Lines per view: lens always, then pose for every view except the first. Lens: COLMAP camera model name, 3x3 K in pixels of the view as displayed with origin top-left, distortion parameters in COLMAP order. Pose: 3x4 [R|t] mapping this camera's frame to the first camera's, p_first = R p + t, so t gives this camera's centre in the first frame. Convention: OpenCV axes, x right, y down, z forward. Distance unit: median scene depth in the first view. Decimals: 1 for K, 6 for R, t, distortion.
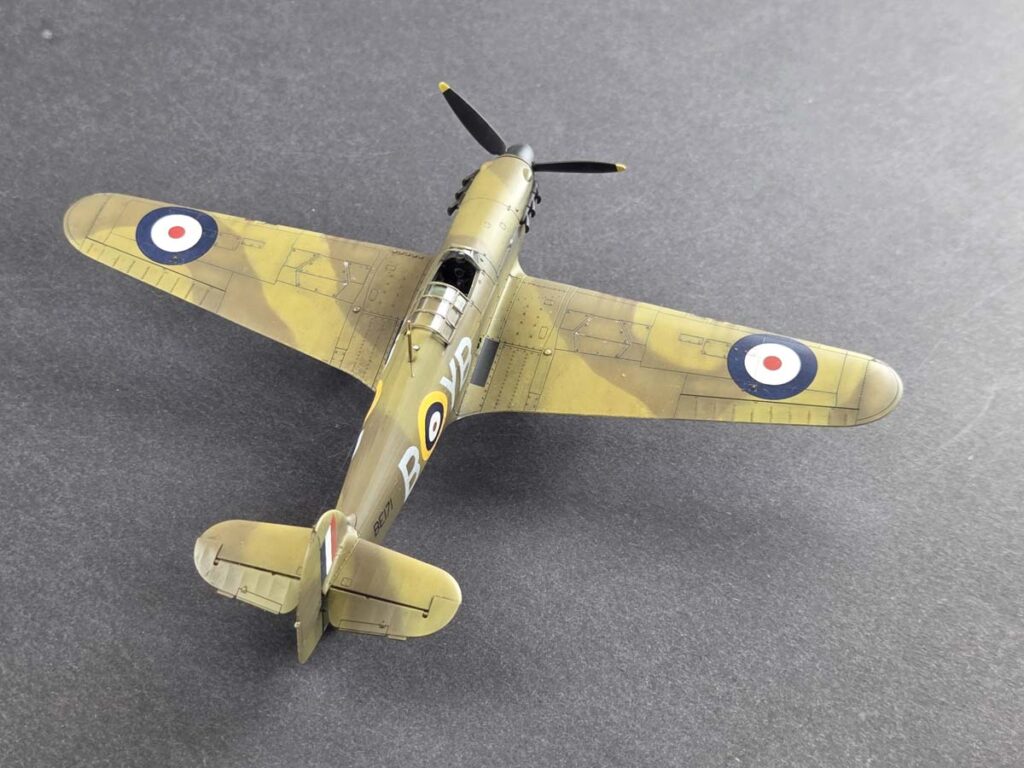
lens RADIAL K [[2056.0, 0, 510.7], [0, 2056.0, 386.1], [0, 0, 1]] dist [0.125392, -0.469409]
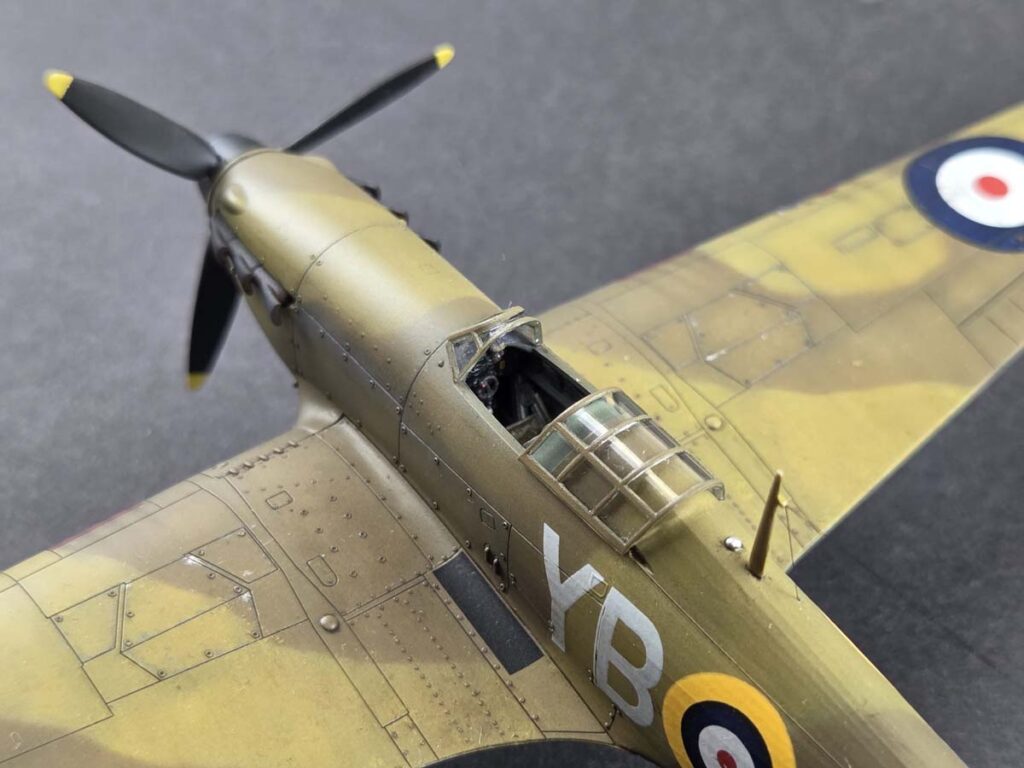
lens RADIAL K [[1924.3, 0, 534.2], [0, 1924.3, 383.9], [0, 0, 1]] dist [0.095552, -0.120766]
pose [[0.599365, -0.544411, 0.586837, -0.242781], [0.557188, 0.810096, 0.182445, -0.119781], [-0.574720, 0.217627, 0.788883, 0.687132]]
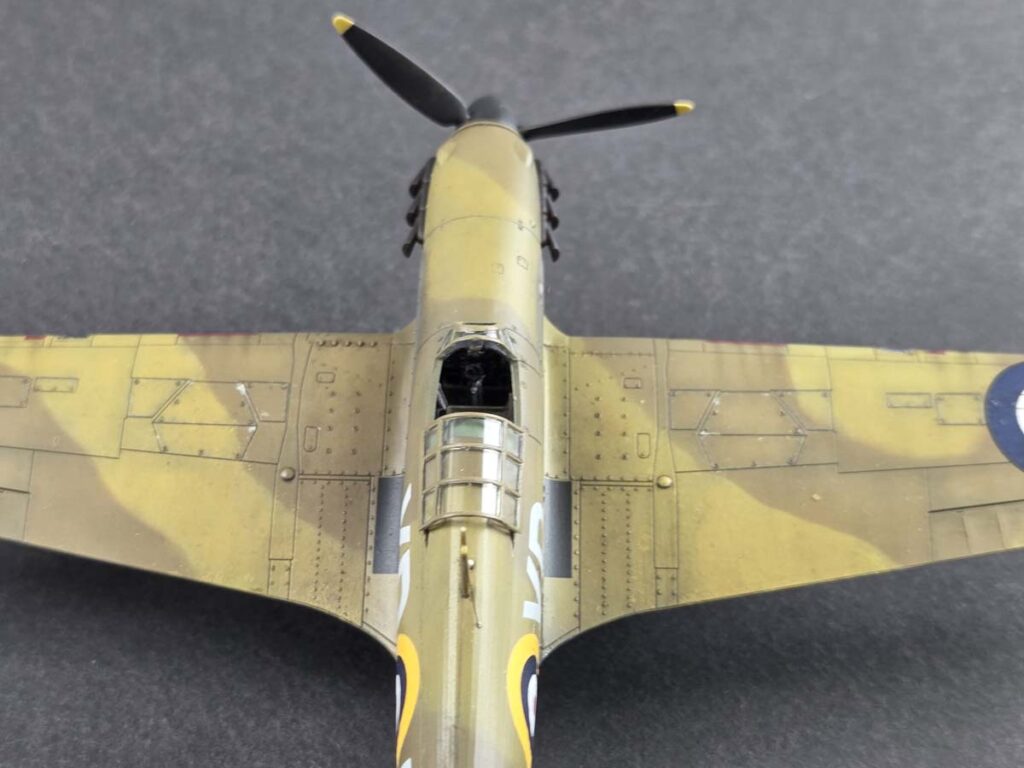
lens RADIAL K [[1942.0, 0, 512.2], [0, 1942.0, 379.3], [0, 0, 1]] dist [0.106434, -0.196482]
pose [[0.965052, -0.211624, 0.154563, -0.092163], [0.199878, 0.975850, 0.088121, -0.094314], [-0.169479, -0.054147, 0.984045, 0.505803]]
